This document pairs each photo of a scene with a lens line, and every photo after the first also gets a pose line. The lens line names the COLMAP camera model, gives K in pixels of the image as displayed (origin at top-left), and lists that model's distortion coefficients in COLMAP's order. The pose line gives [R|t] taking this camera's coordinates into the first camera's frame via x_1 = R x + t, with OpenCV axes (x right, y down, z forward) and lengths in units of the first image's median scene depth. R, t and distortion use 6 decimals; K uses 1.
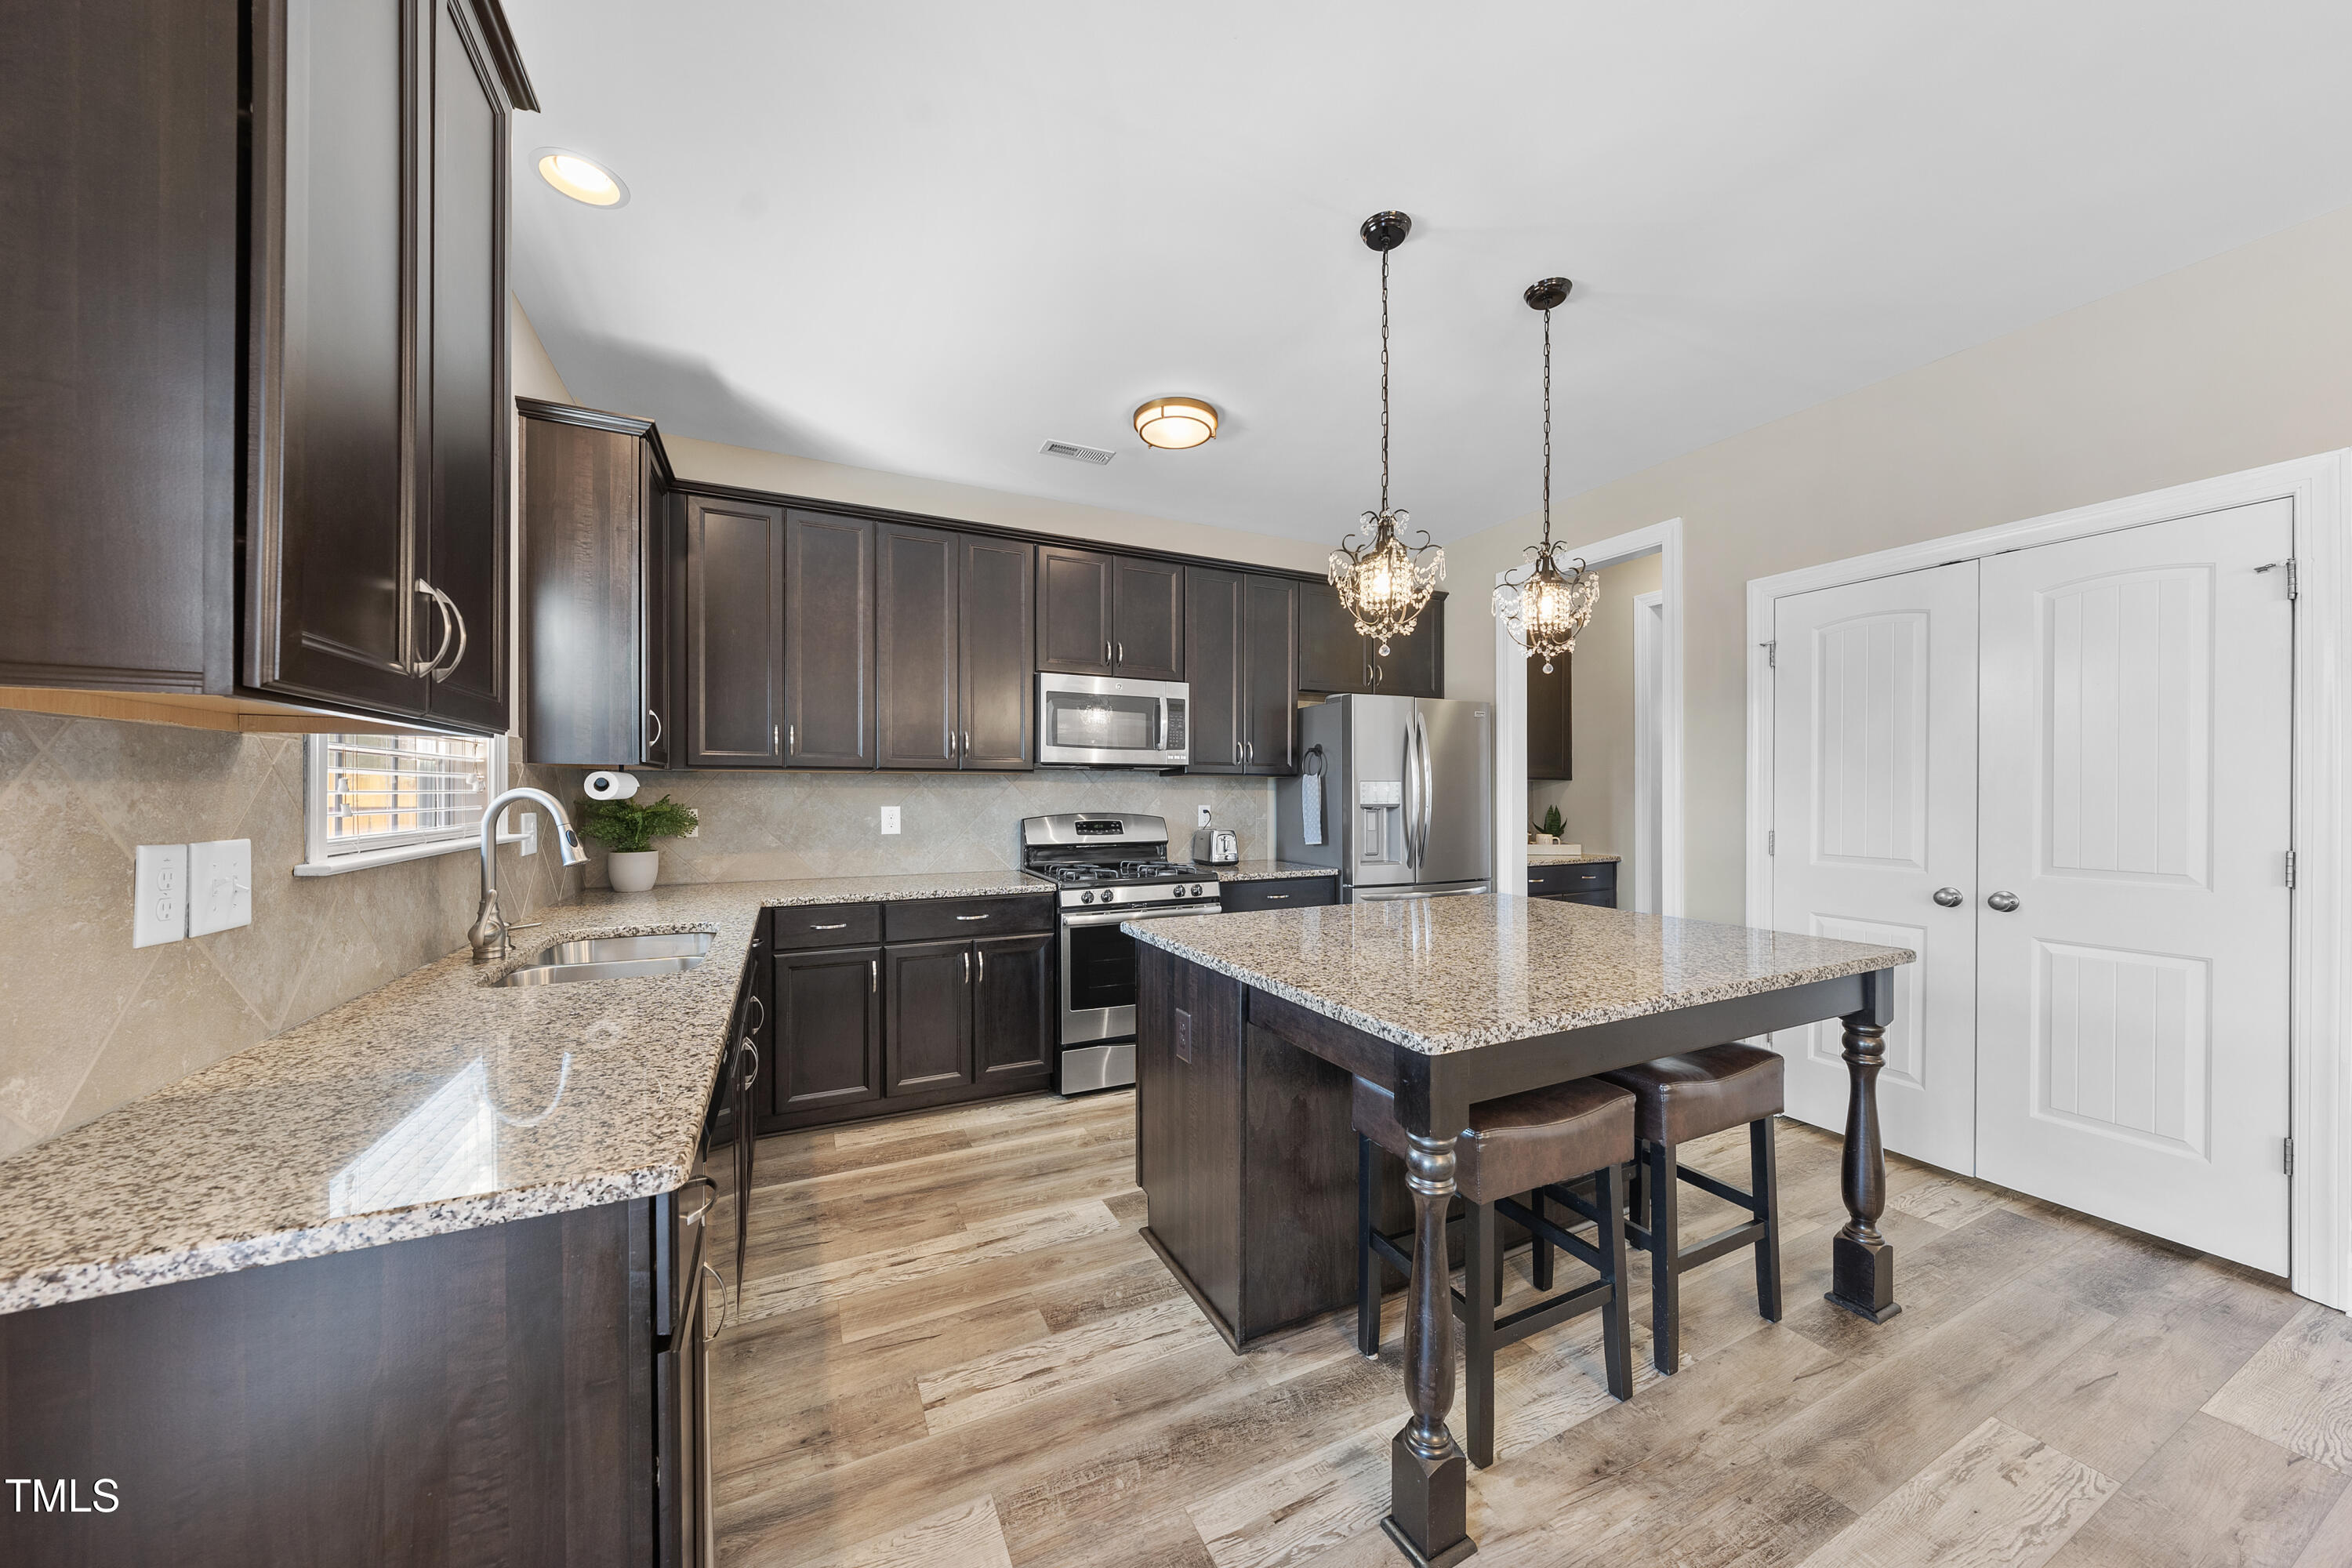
lens RADIAL K [[798.5, 0, 1185.3], [0, 798.5, 792.1], [0, 0, 1]] dist [-0.002497, 0.000212]
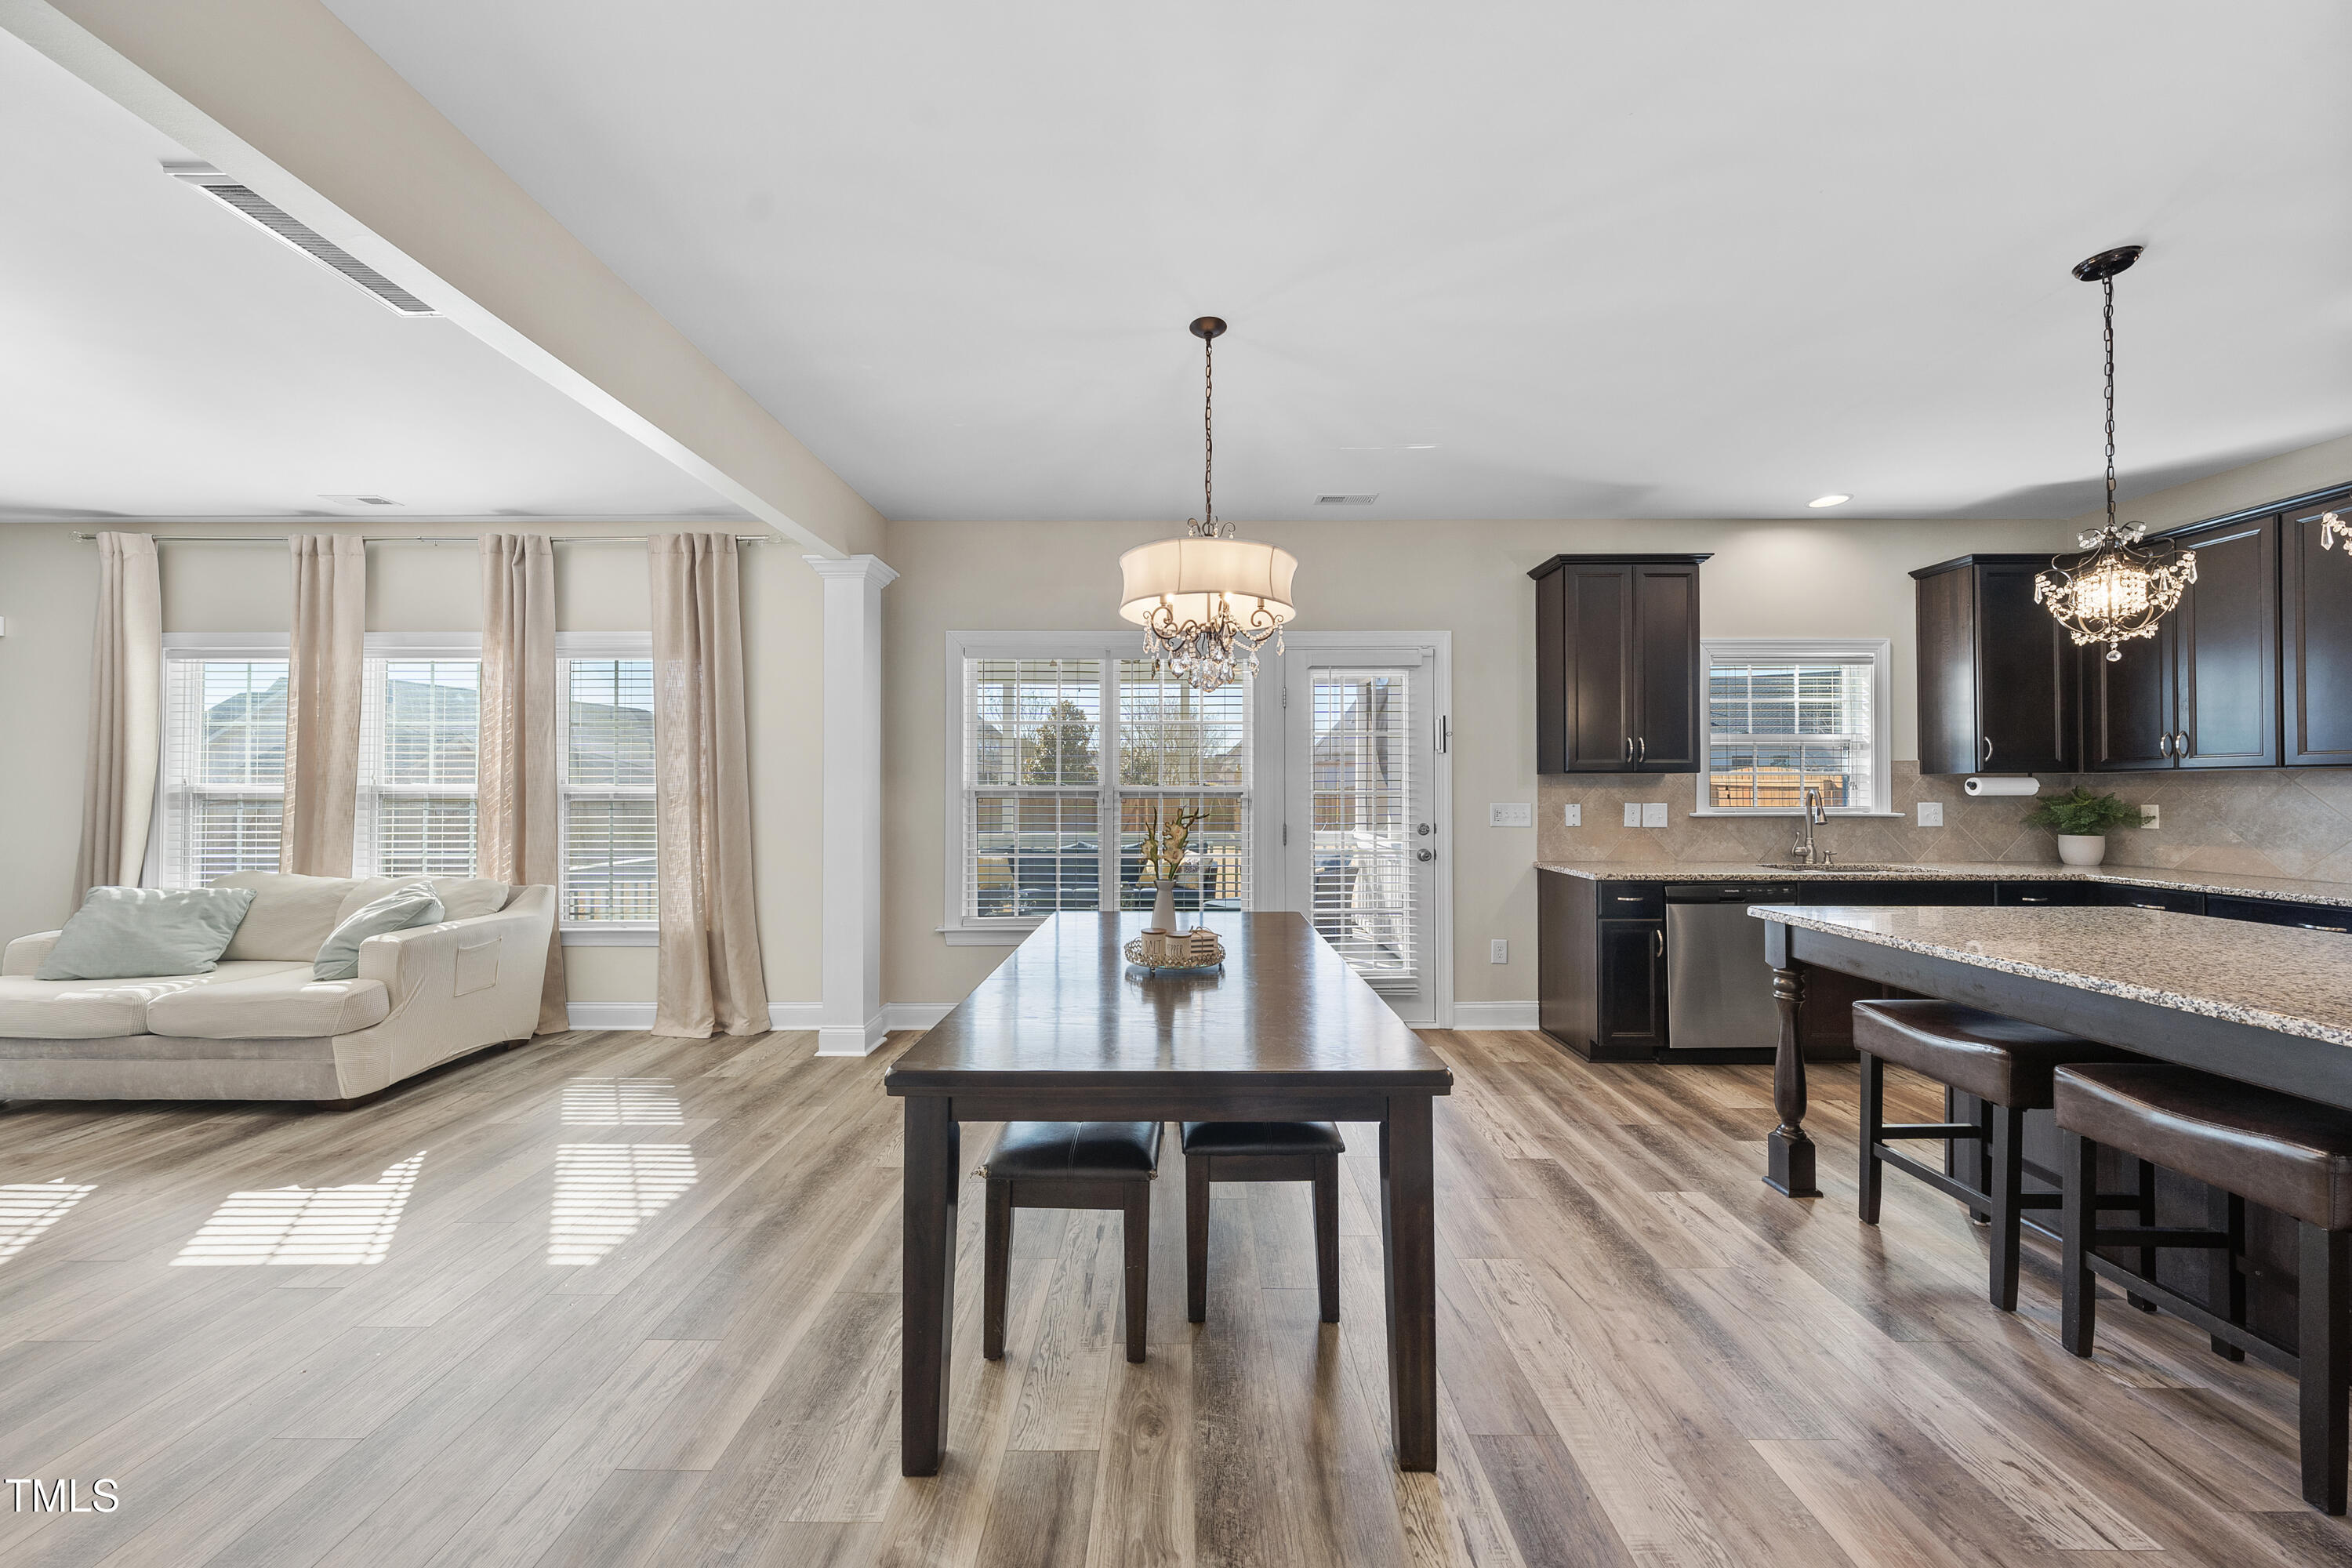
lens RADIAL K [[798.5, 0, 1180.6], [0, 798.5, 779.8], [0, 0, 1]] dist [-0.002497, 0.000212]
pose [[-0.444082, -0.012677, -0.895897, 1.013300], [-0.000642, 0.999904, -0.013831, 0.000947], [0.895986, -0.005566, -0.444047, 0.210497]]
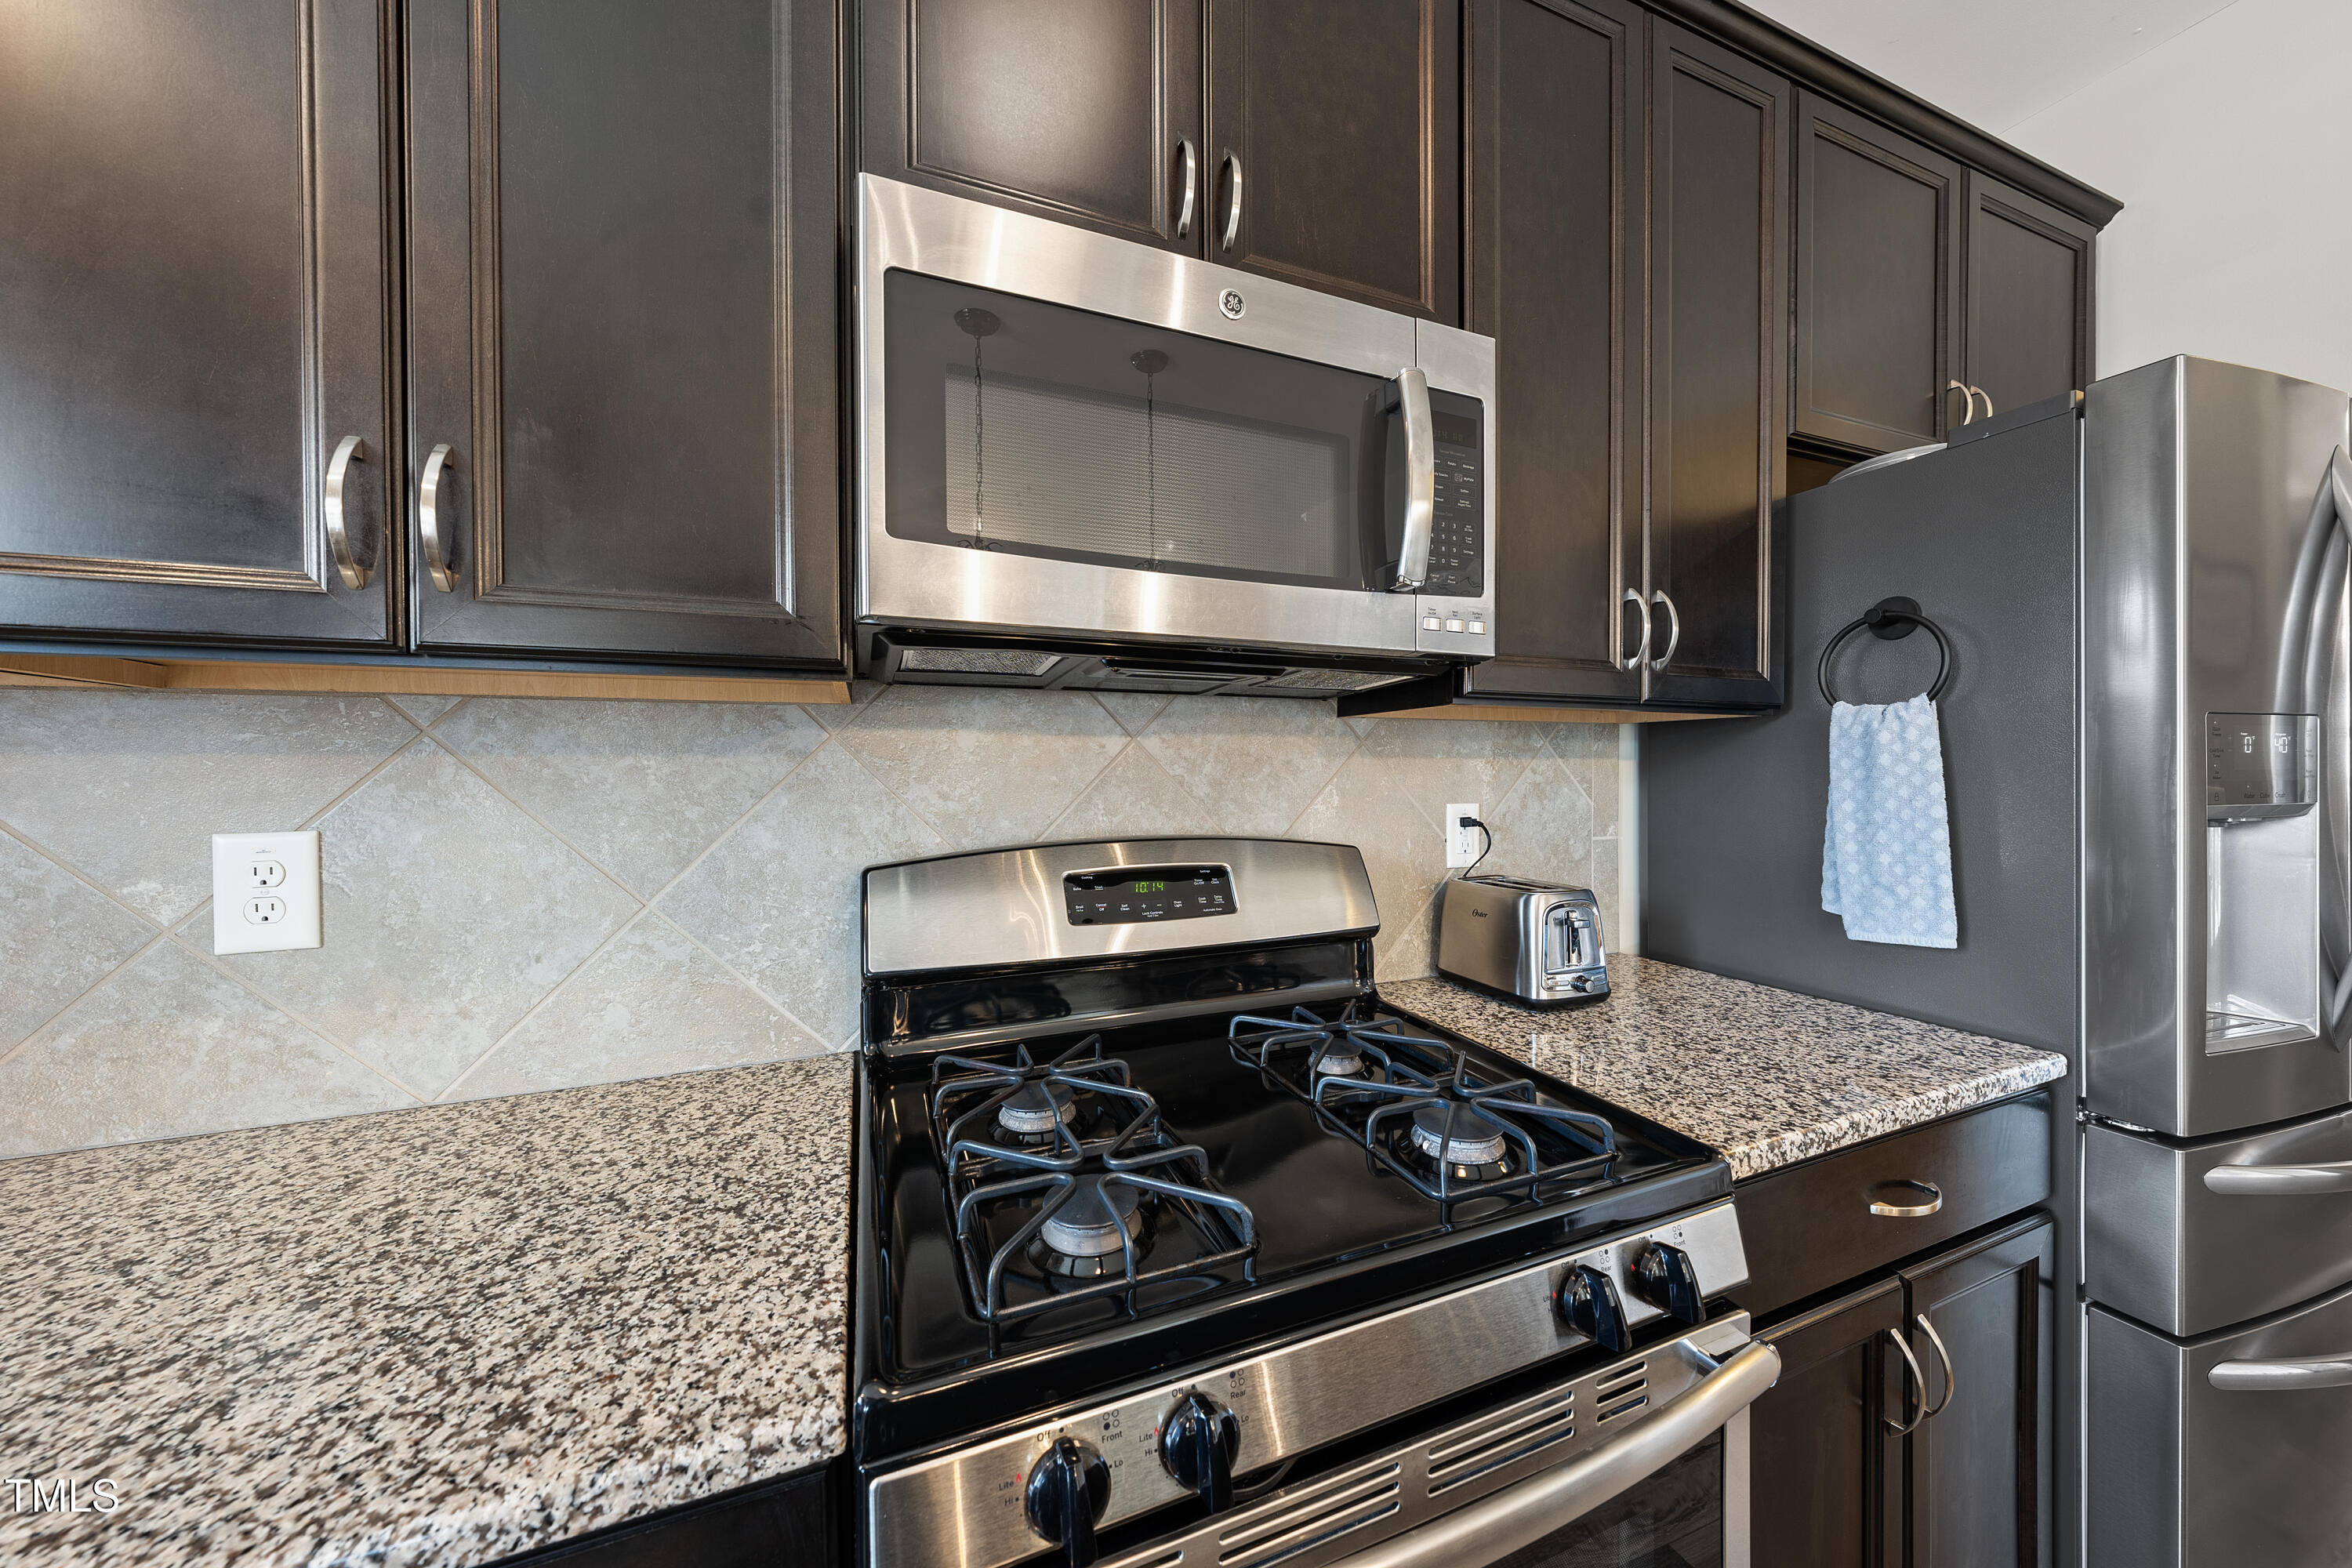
lens RADIAL K [[798.5, 0, 1183.8], [0, 798.5, 780.0], [0, 0, 1]] dist [-0.002497, 0.000212]
pose [[0.997117, -0.007316, -0.075527, -0.083998], [0.008218, 0.999899, 0.011638, 0.001759], [0.075434, -0.012225, 0.997076, 0.807649]]
